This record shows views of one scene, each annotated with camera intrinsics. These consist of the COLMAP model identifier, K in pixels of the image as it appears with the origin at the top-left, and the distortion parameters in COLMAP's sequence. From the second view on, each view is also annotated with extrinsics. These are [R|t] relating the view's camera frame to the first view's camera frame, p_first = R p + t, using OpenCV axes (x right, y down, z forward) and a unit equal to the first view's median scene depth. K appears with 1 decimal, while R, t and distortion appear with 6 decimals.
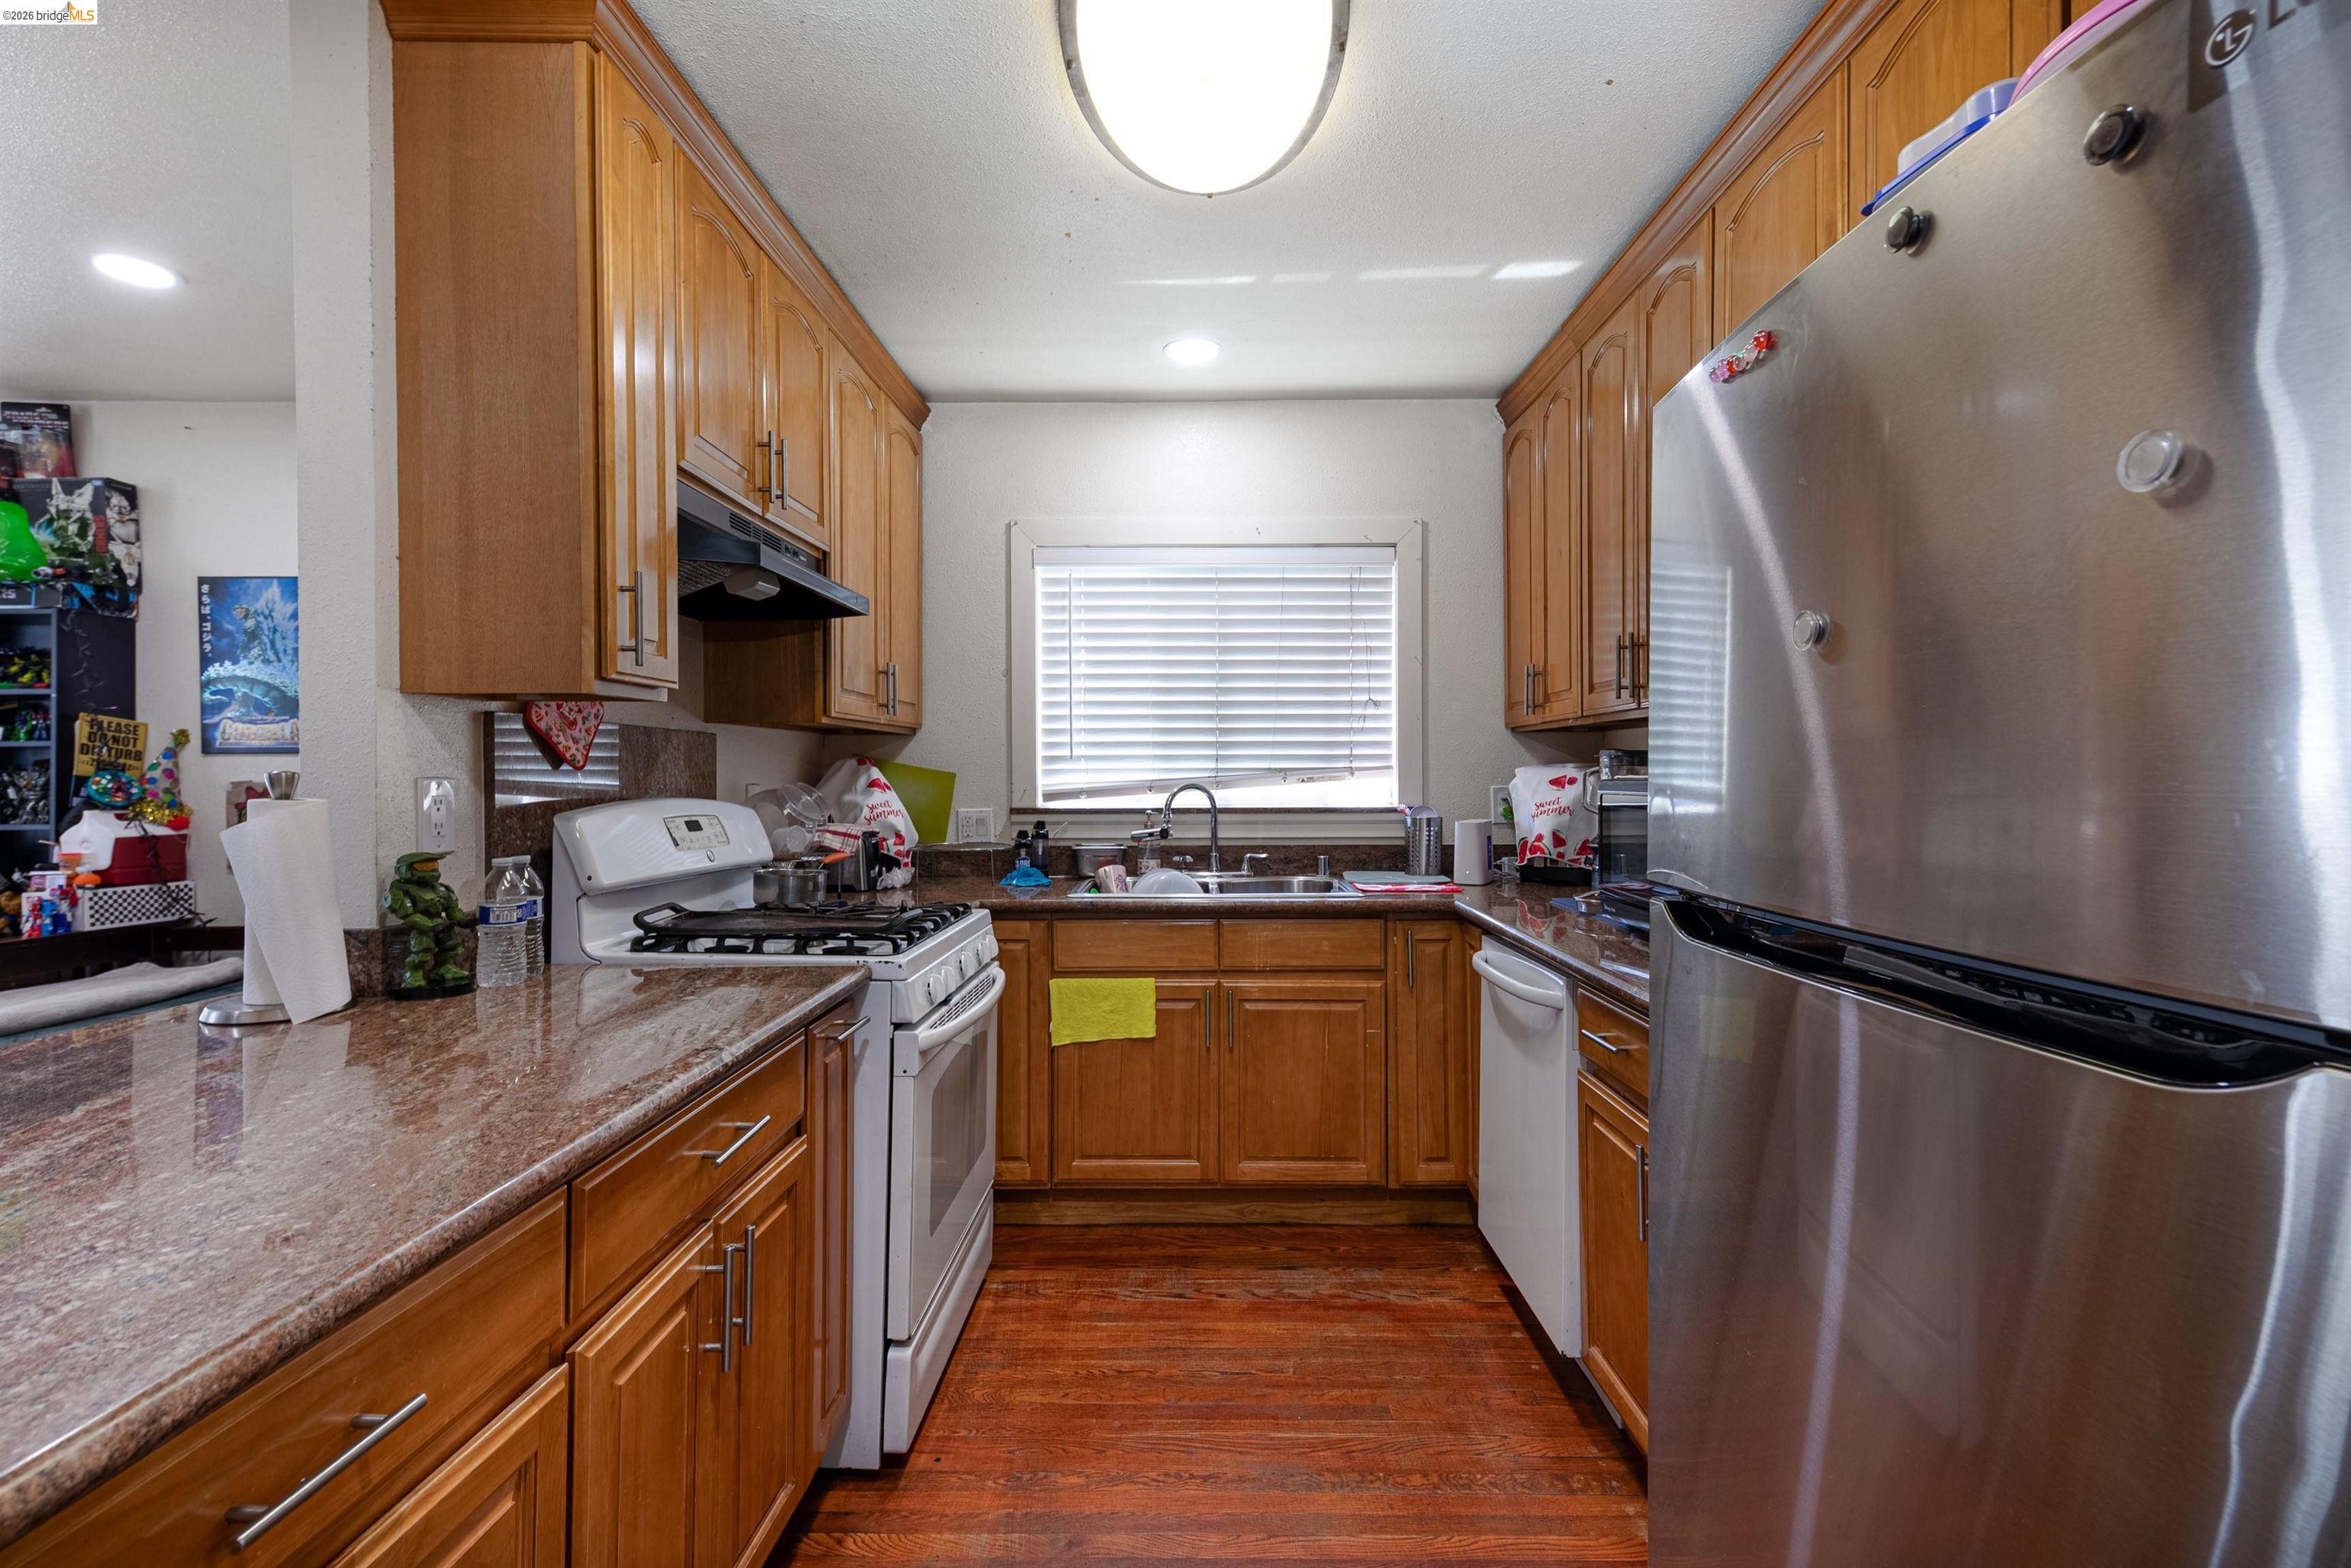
lens RADIAL K [[1064.3, 0, 1182.2], [0, 1064.3, 784.5], [0, 0, 1]] dist [0.009830, -0.000100]
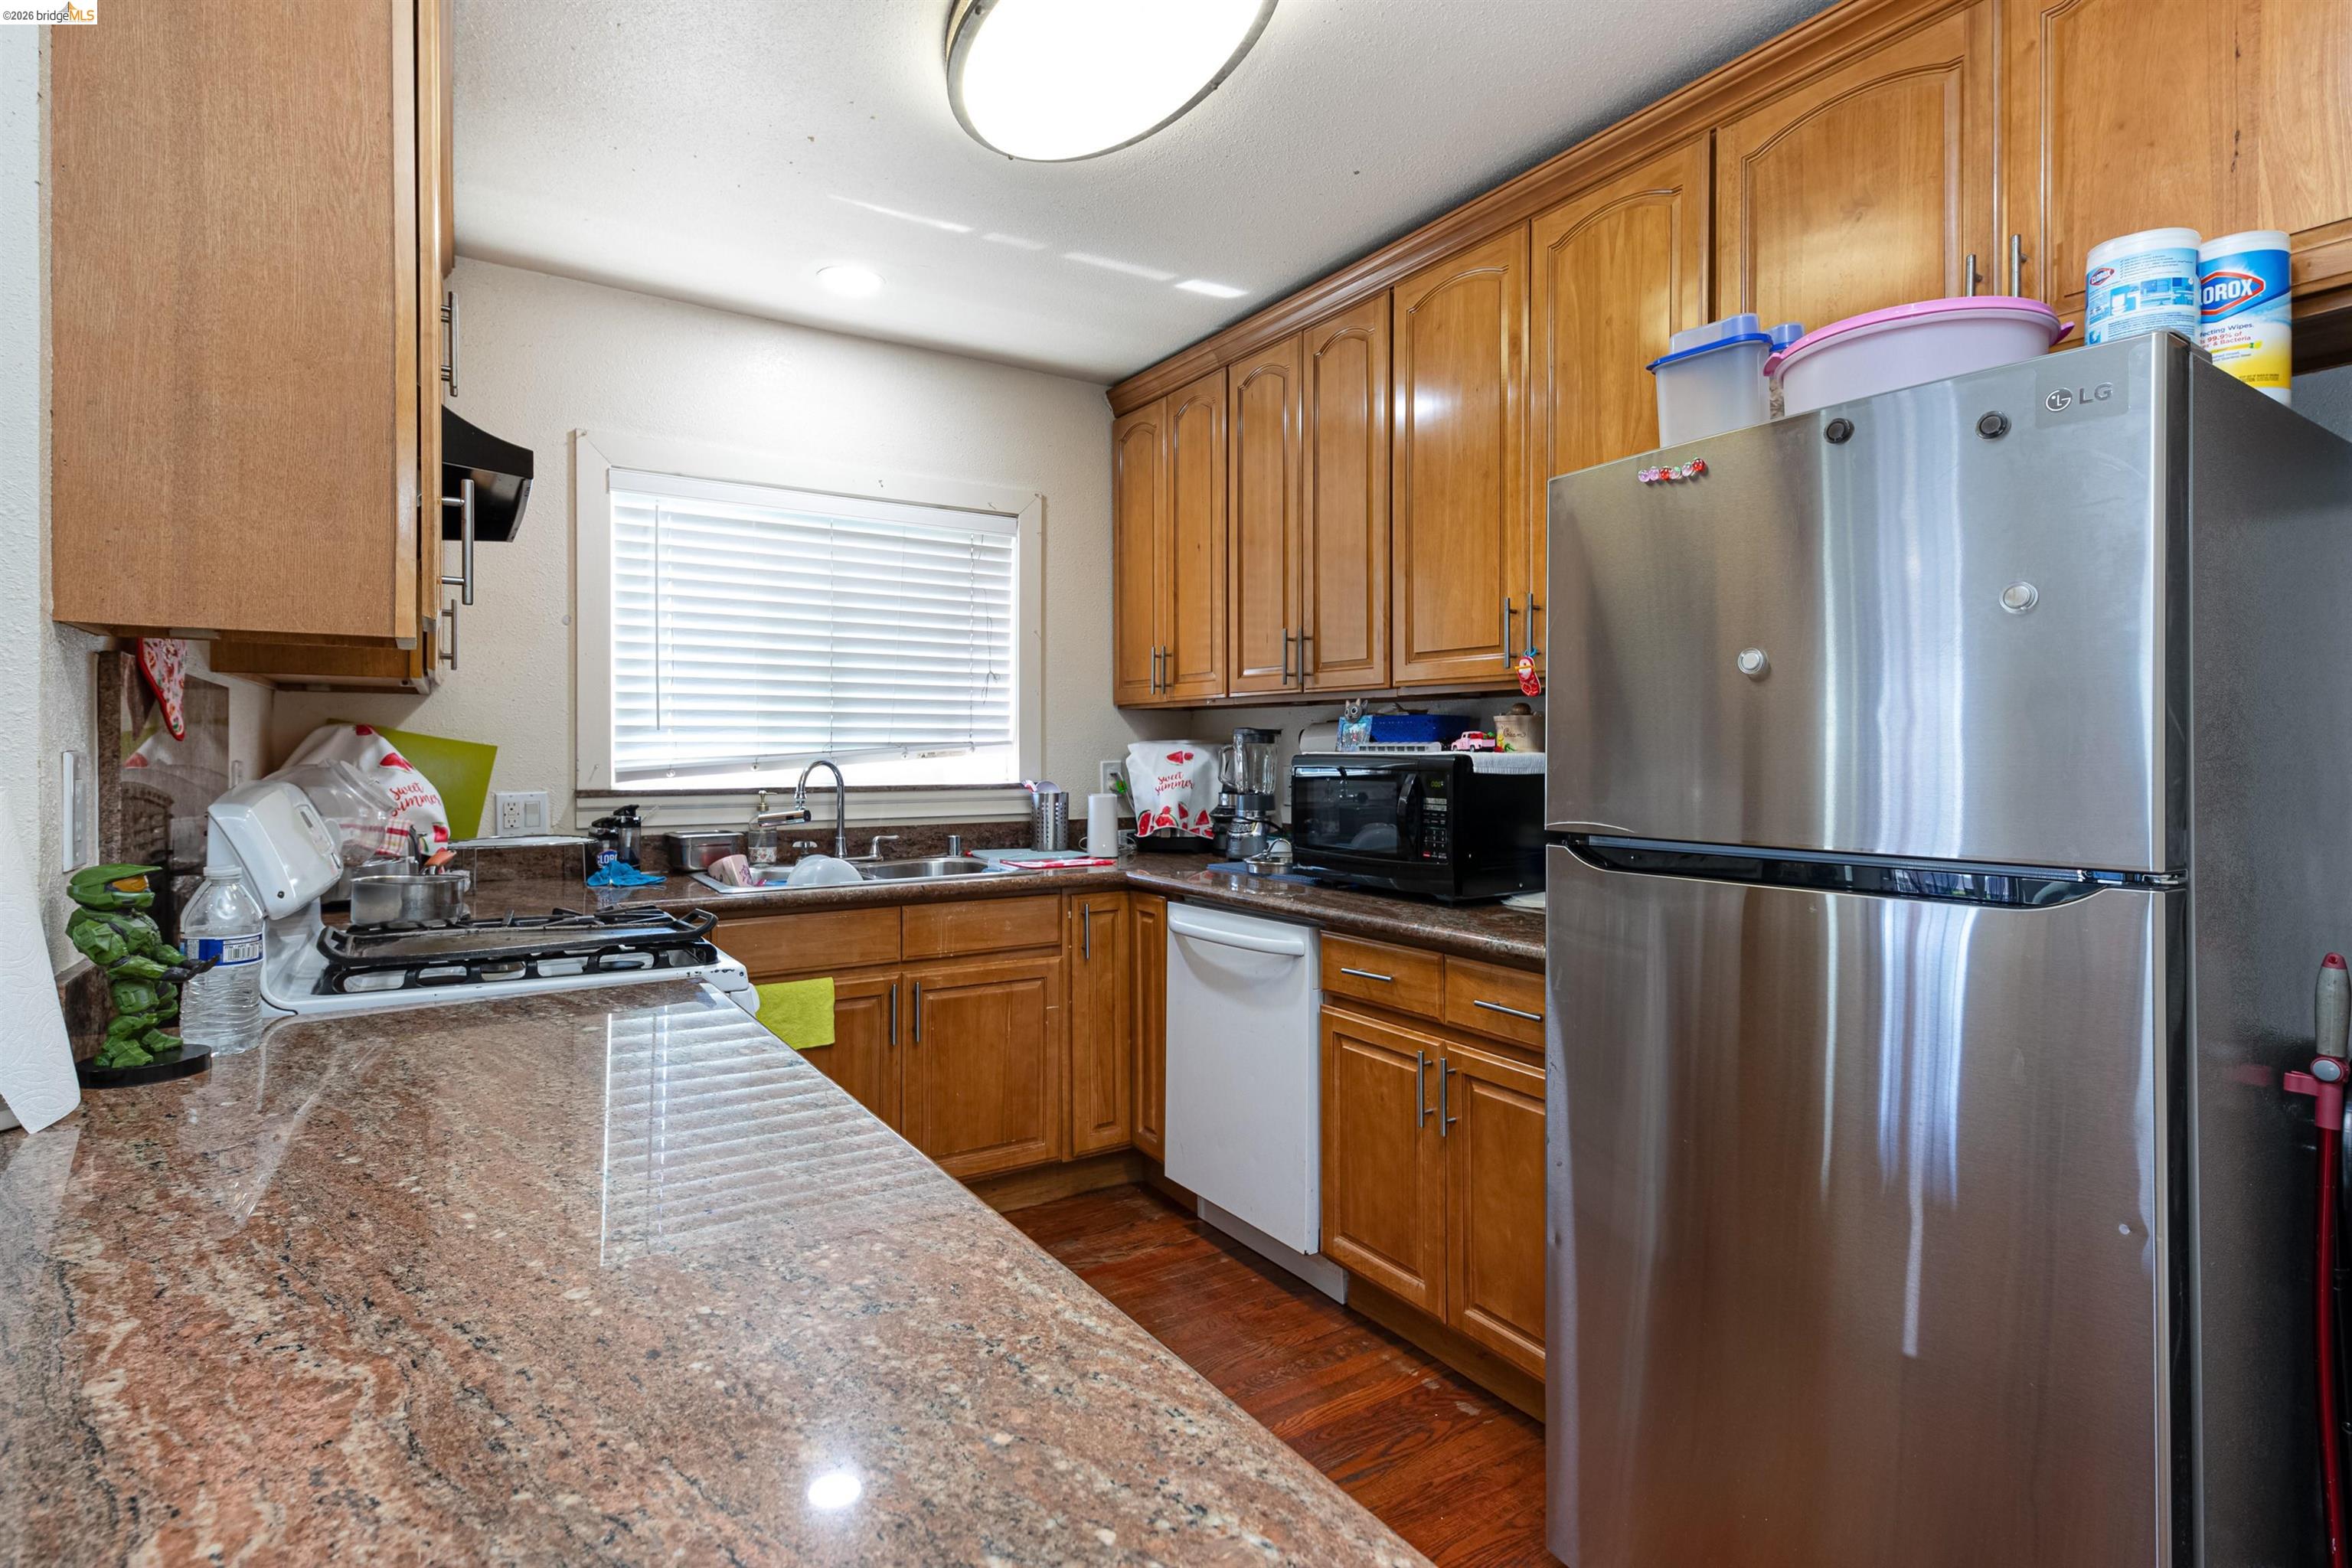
lens RADIAL K [[1166.4, 0, 1228.1], [0, 1166.4, 758.1], [0, 0, 1]] dist [0.005475, -0.000246]
pose [[0.824072, -0.000584, 0.566485, -0.267411], [0.001596, 0.999998, -0.001290, -0.000137], [-0.566483, 0.001967, 0.824071, 0.004796]]
